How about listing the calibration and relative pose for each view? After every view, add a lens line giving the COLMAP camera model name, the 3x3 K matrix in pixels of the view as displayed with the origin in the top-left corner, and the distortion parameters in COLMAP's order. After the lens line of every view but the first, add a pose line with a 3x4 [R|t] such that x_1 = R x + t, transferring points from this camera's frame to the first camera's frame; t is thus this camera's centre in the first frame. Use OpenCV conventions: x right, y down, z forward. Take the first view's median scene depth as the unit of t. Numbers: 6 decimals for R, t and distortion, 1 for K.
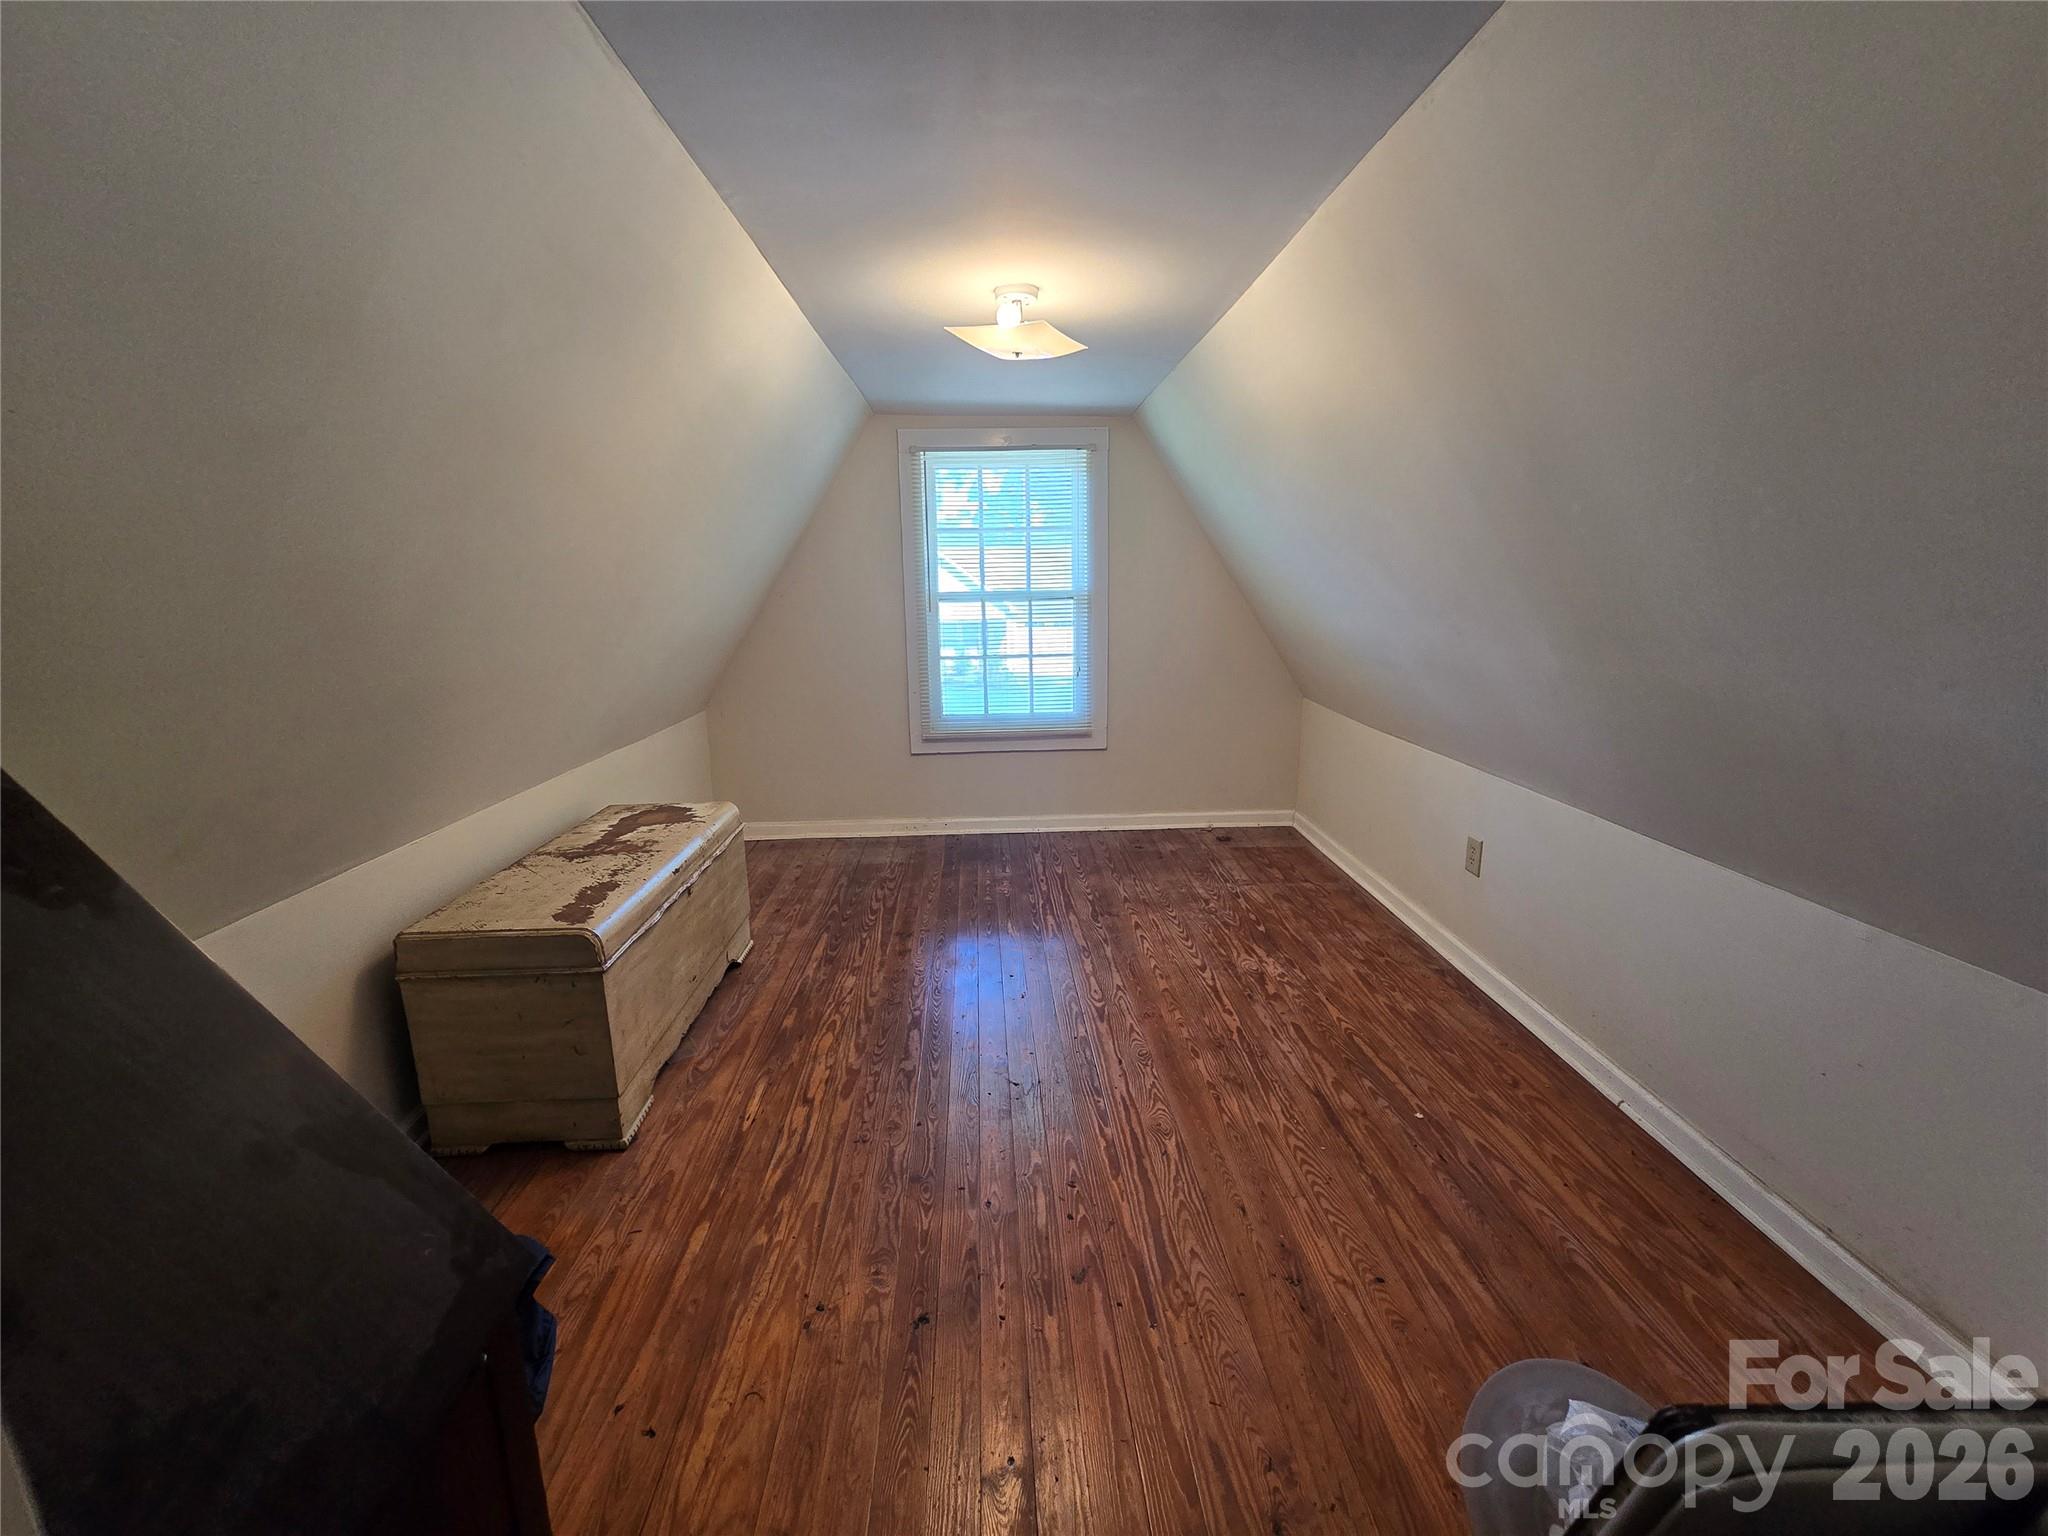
lens RADIAL K [[838.6, 0, 1025.7], [0, 838.6, 764.8], [0, 0, 1]] dist [-0.019714, 0.000357]
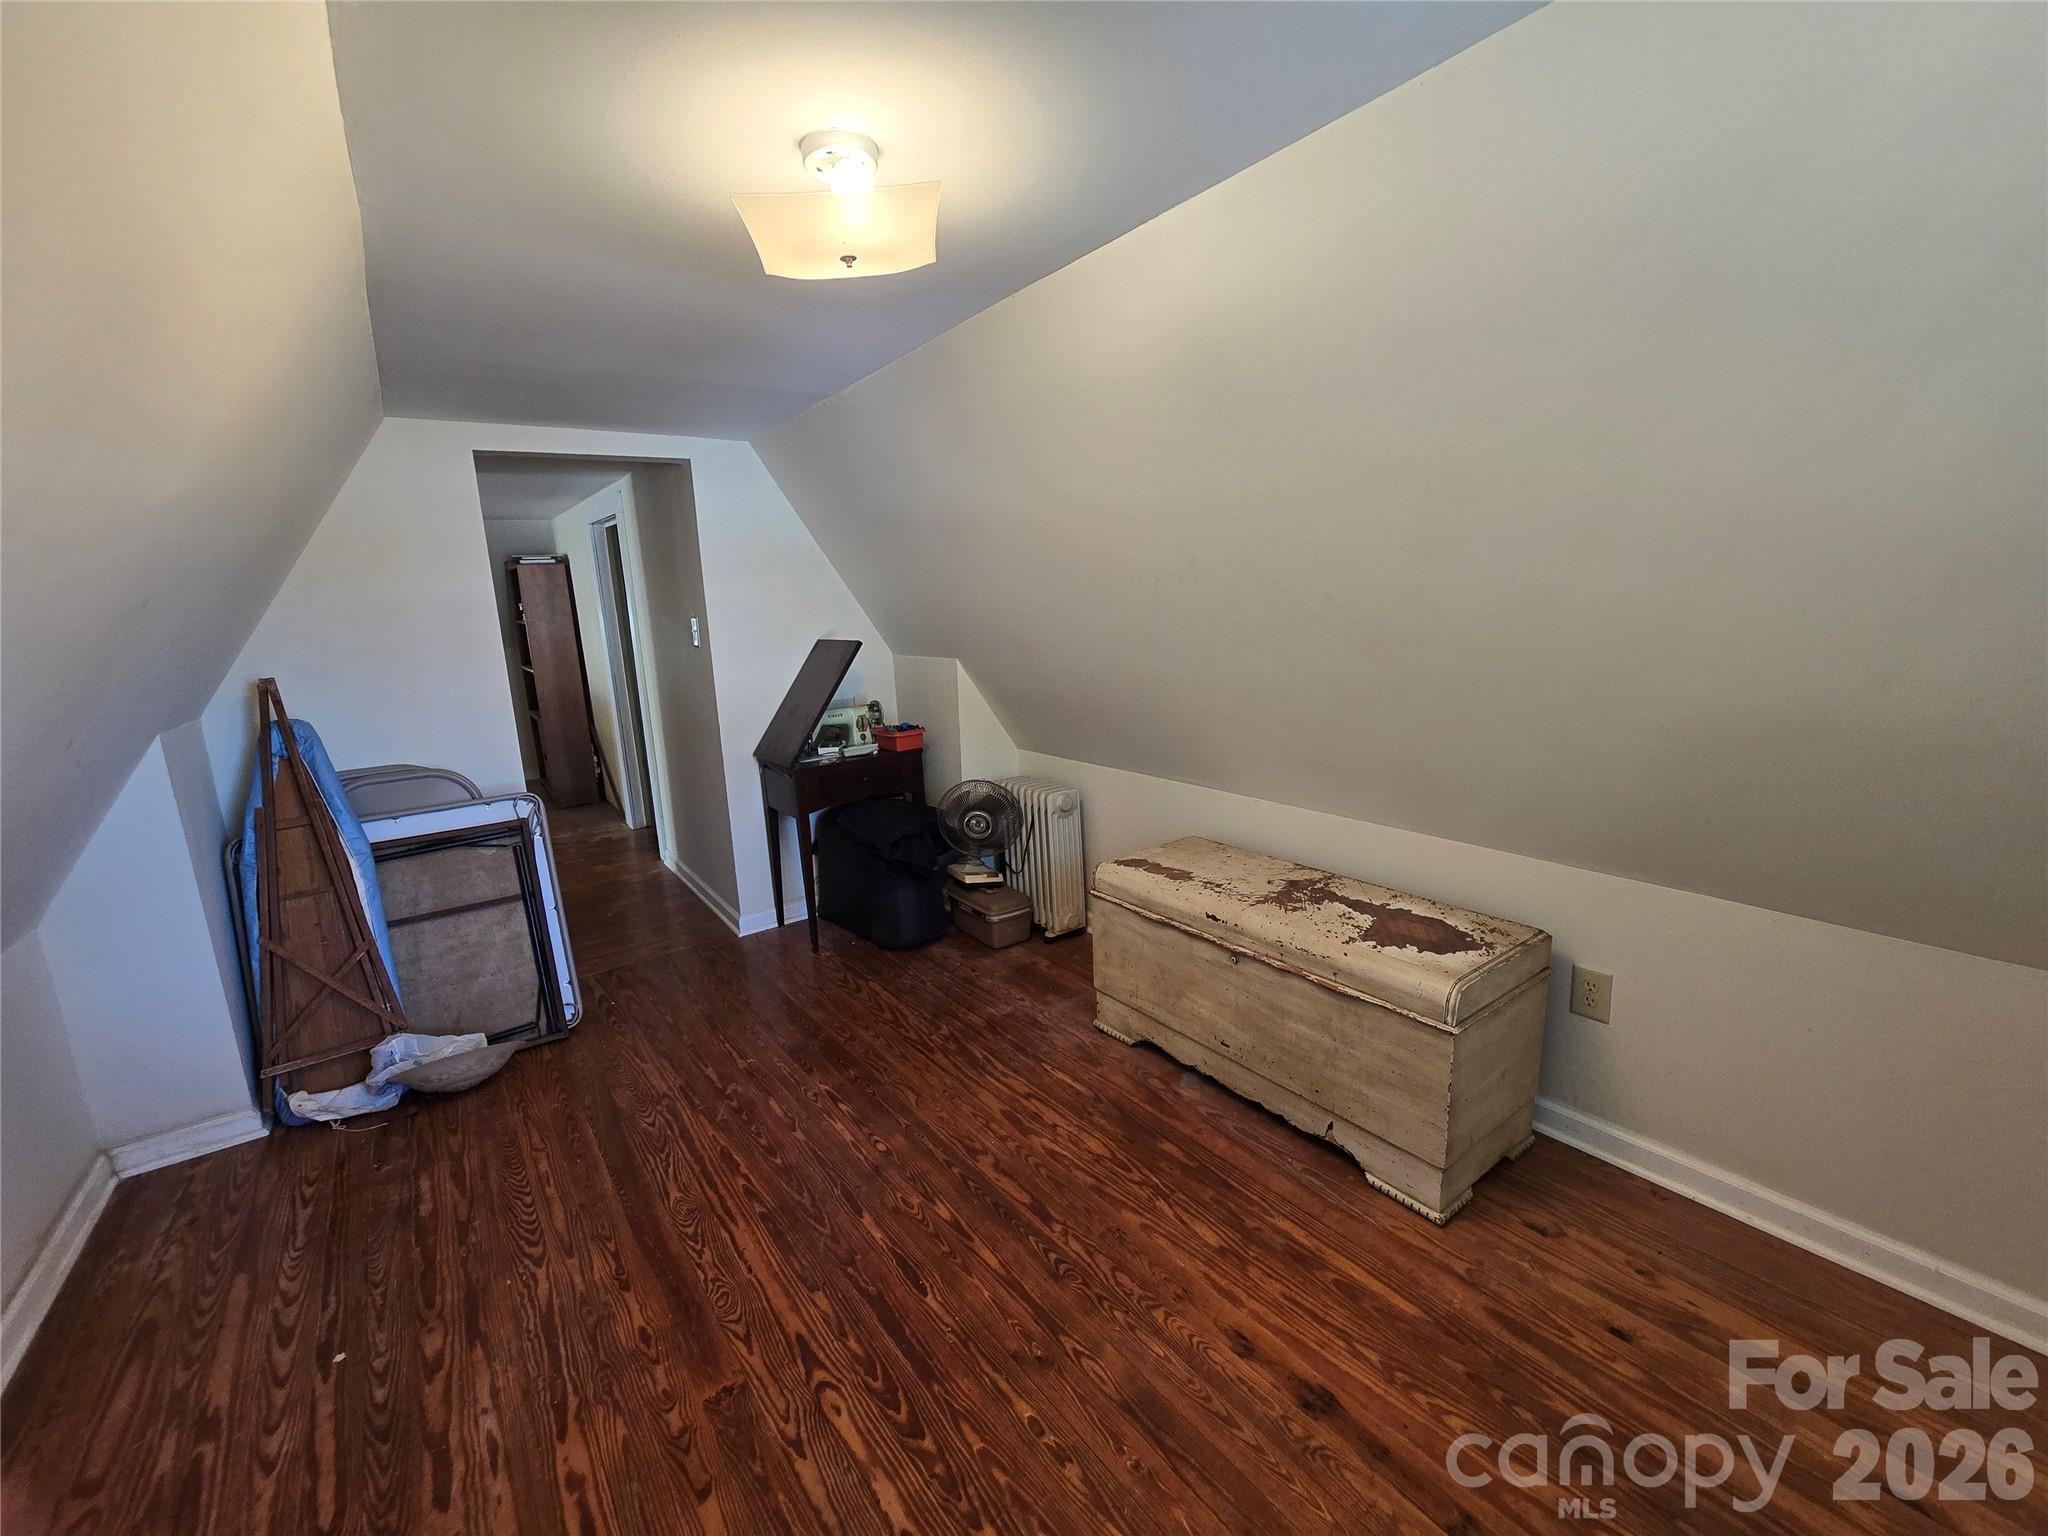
lens RADIAL K [[838.6, 0, 1026.0], [0, 838.6, 769.2], [0, 0, 1]] dist [-0.019714, 0.000357]
pose [[-0.831475, 0.151128, -0.534612, 0.244499], [-0.075817, 0.922420, 0.378674, -0.378921], [0.550365, 0.355391, -0.755511, 1.579169]]
